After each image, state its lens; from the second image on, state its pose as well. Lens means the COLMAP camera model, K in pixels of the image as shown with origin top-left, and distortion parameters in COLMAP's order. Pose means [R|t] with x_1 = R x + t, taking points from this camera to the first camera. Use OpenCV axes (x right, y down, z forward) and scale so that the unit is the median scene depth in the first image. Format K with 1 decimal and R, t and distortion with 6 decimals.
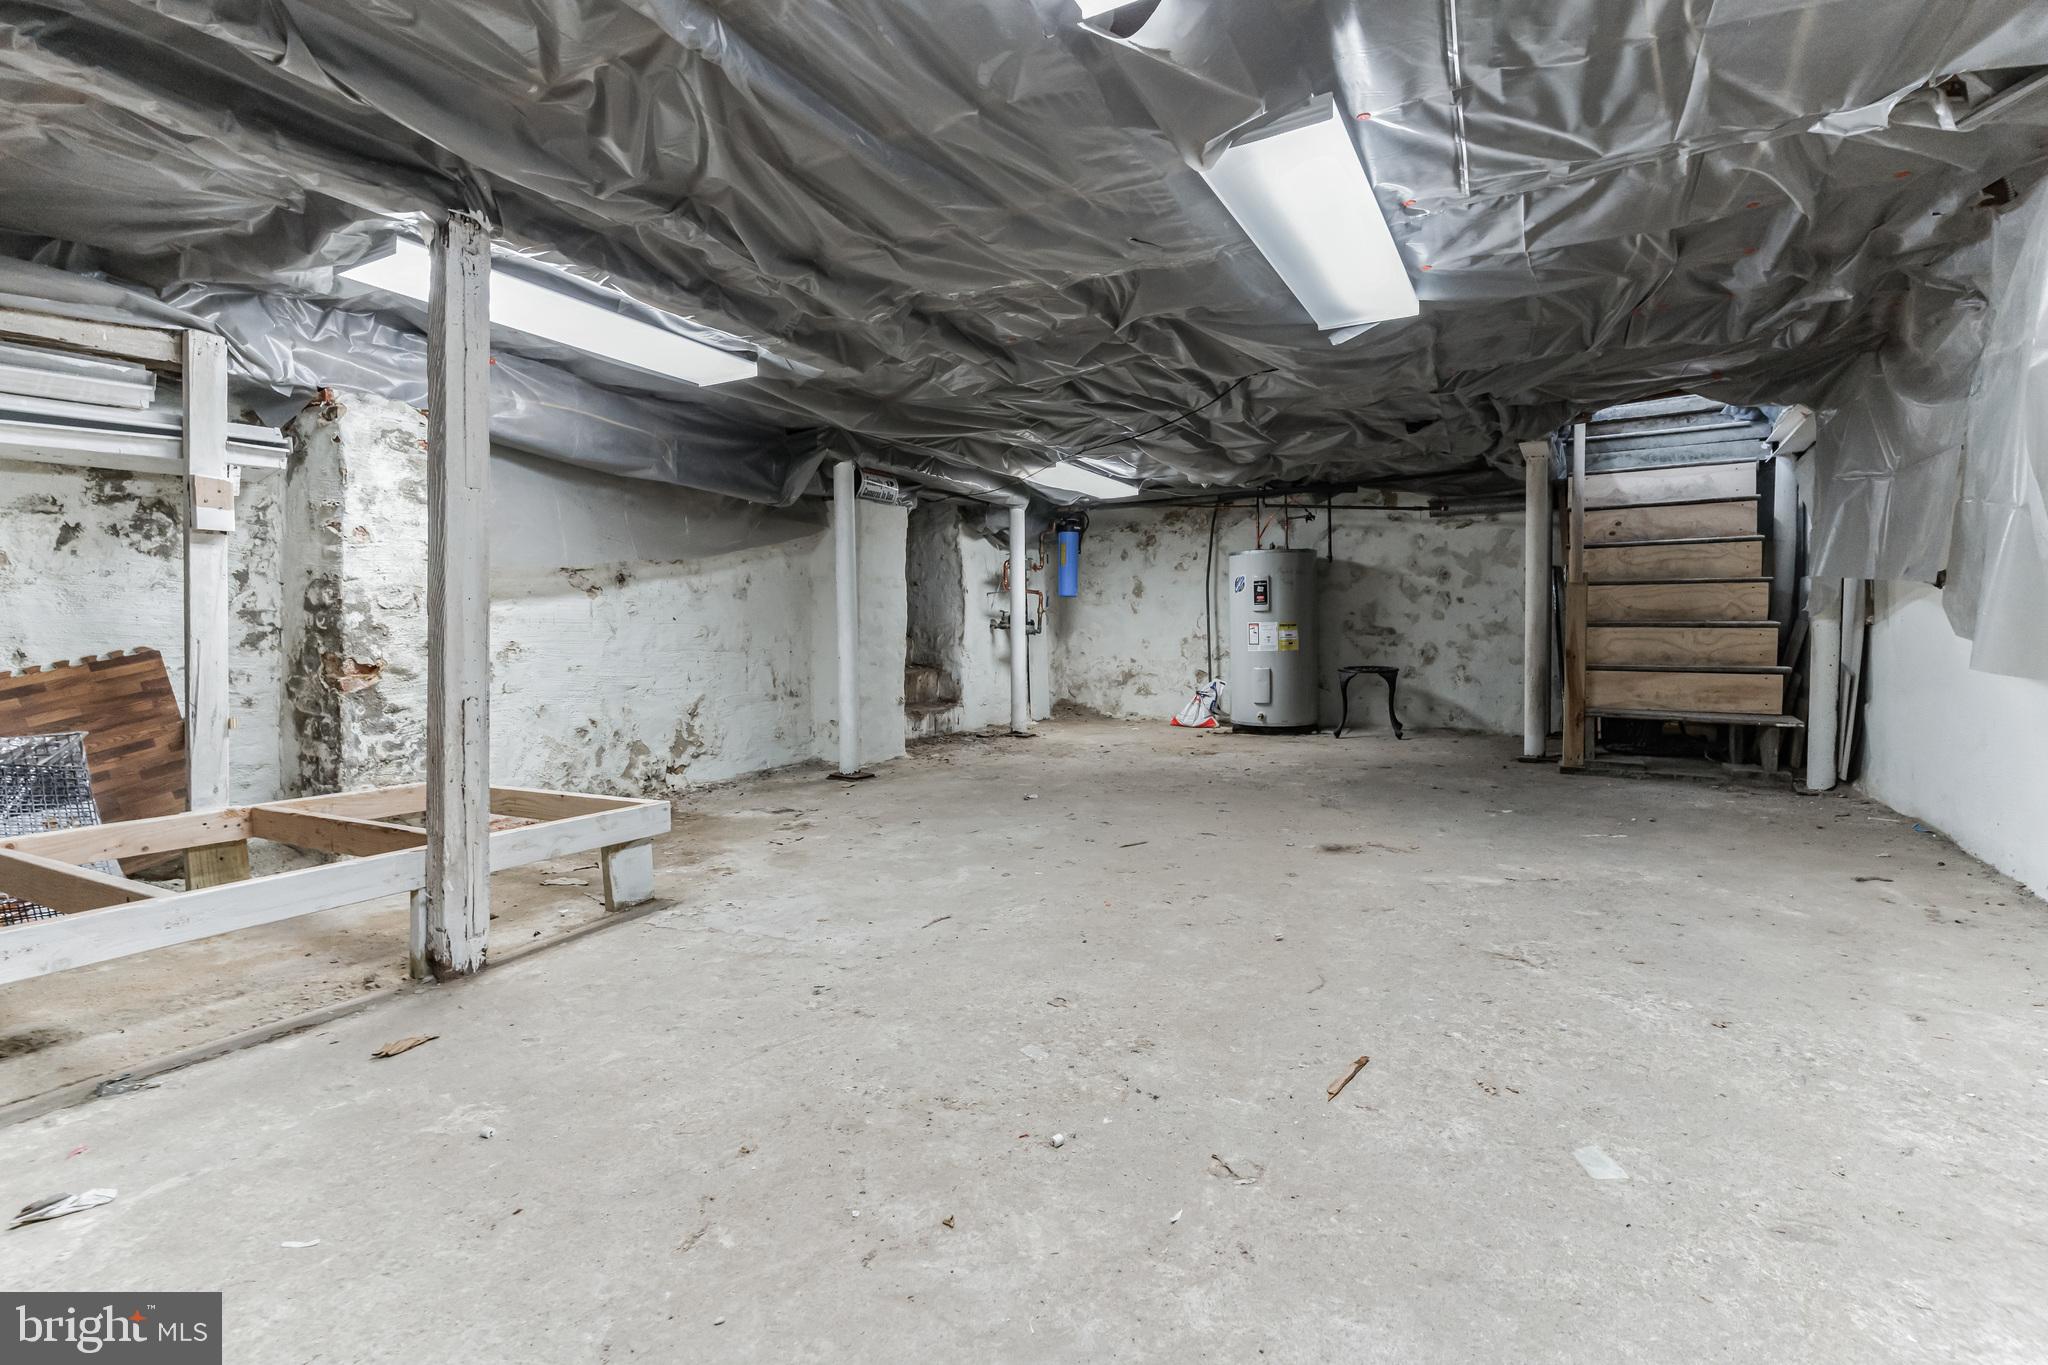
lens RADIAL K [[990.9, 0, 1017.7], [0, 990.9, 667.9], [0, 0, 1]] dist [0.000240, -0.000253]
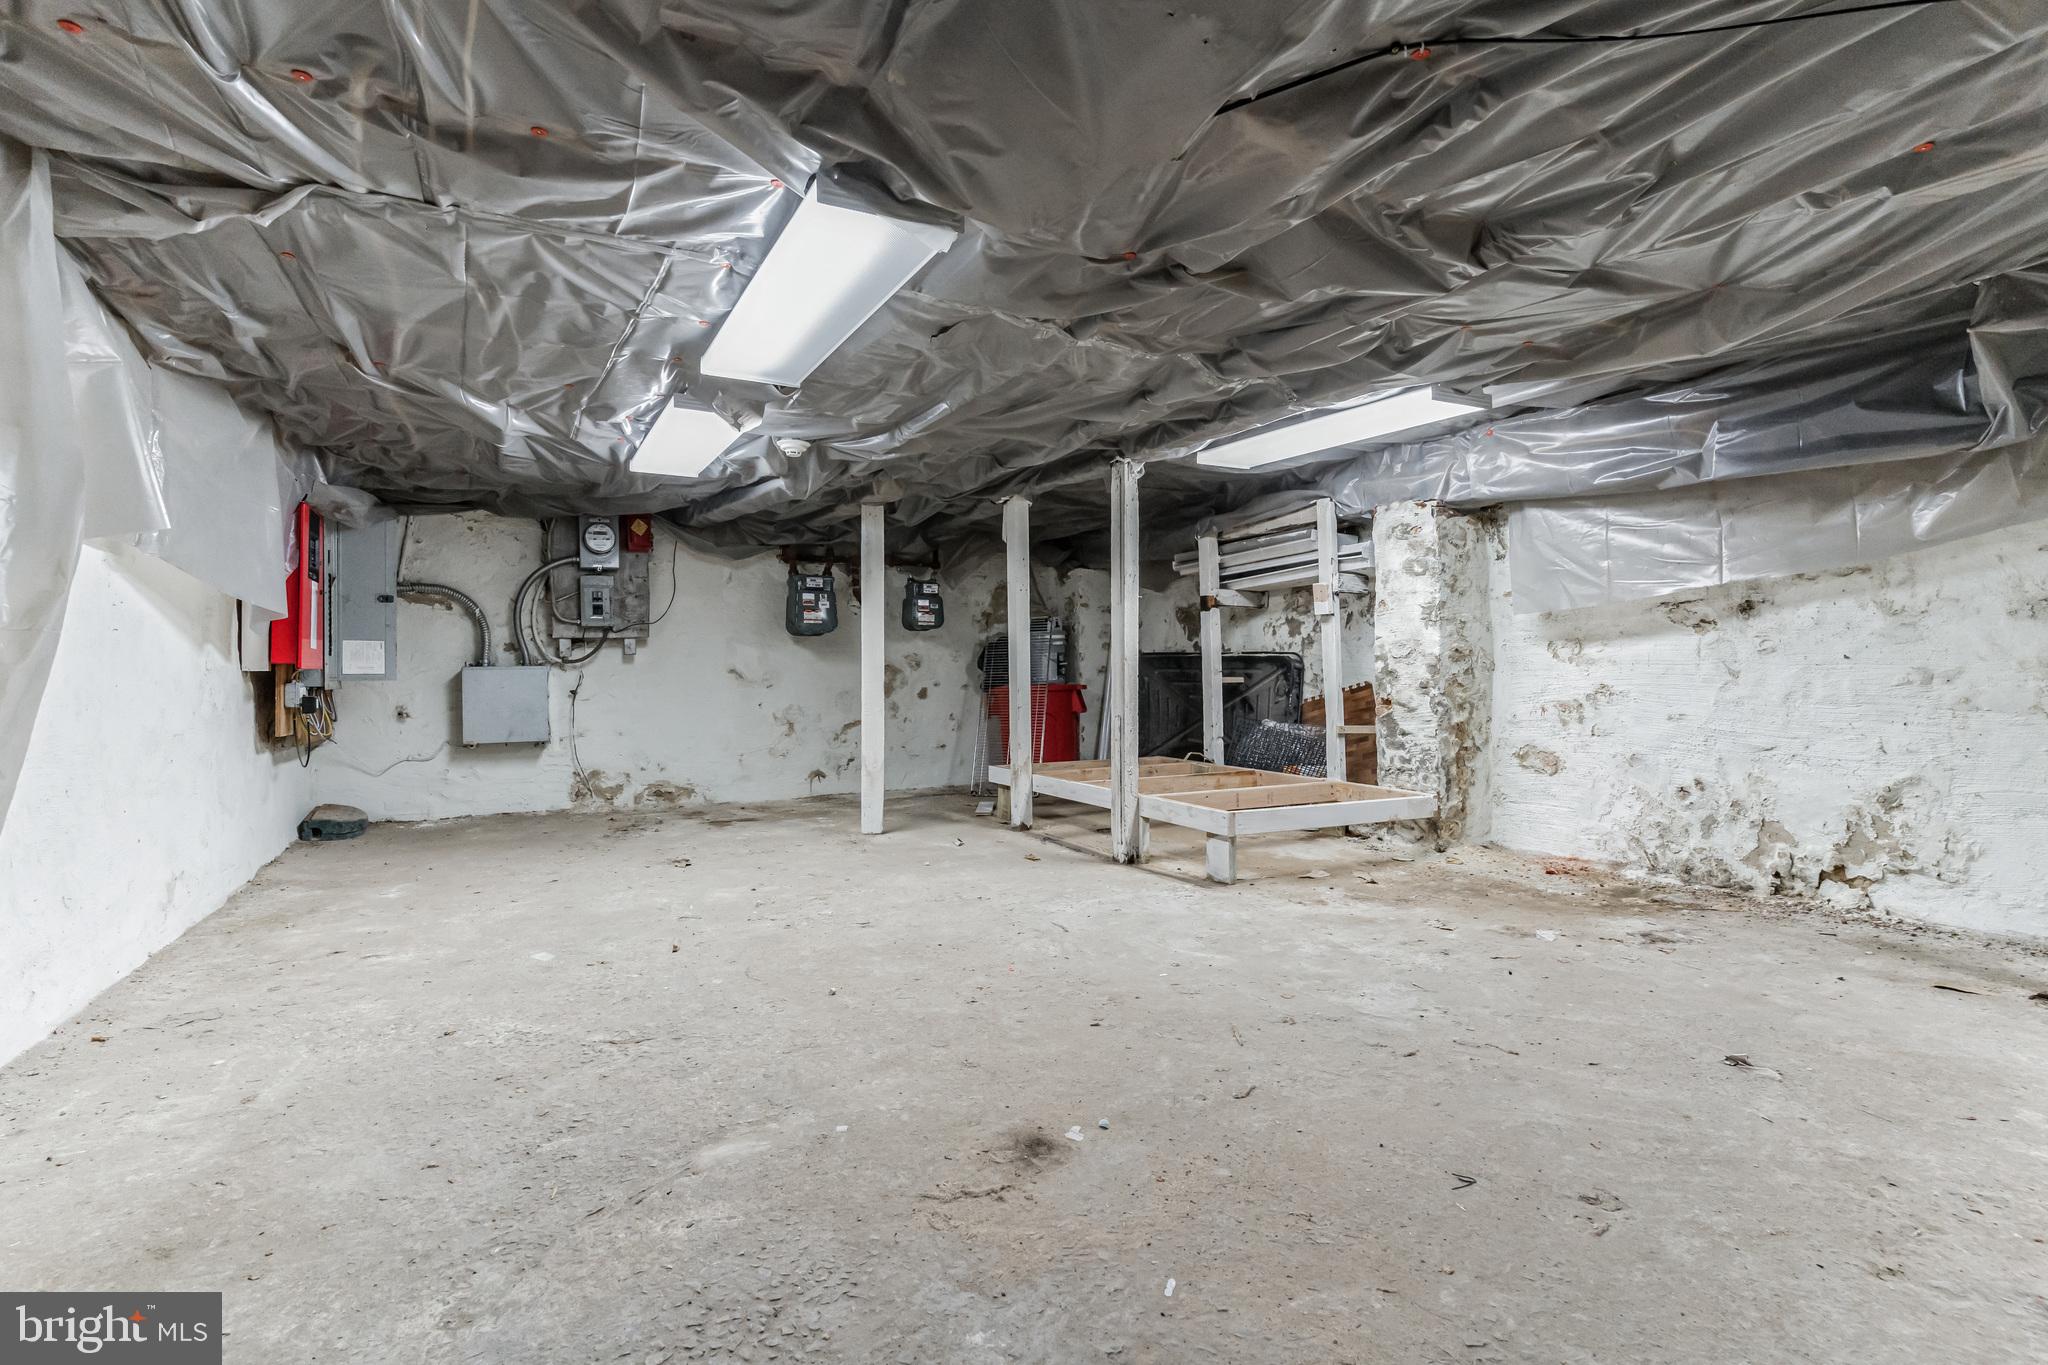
lens RADIAL K [[990.9, 0, 1020.3], [0, 990.9, 674.1], [0, 0, 1]] dist [0.000240, -0.000253]
pose [[-0.561523, 0.025755, -0.827060, 0.599054], [-0.011200, 0.999187, 0.038719, -0.065244], [0.827386, 0.031004, -0.560778, 1.030667]]
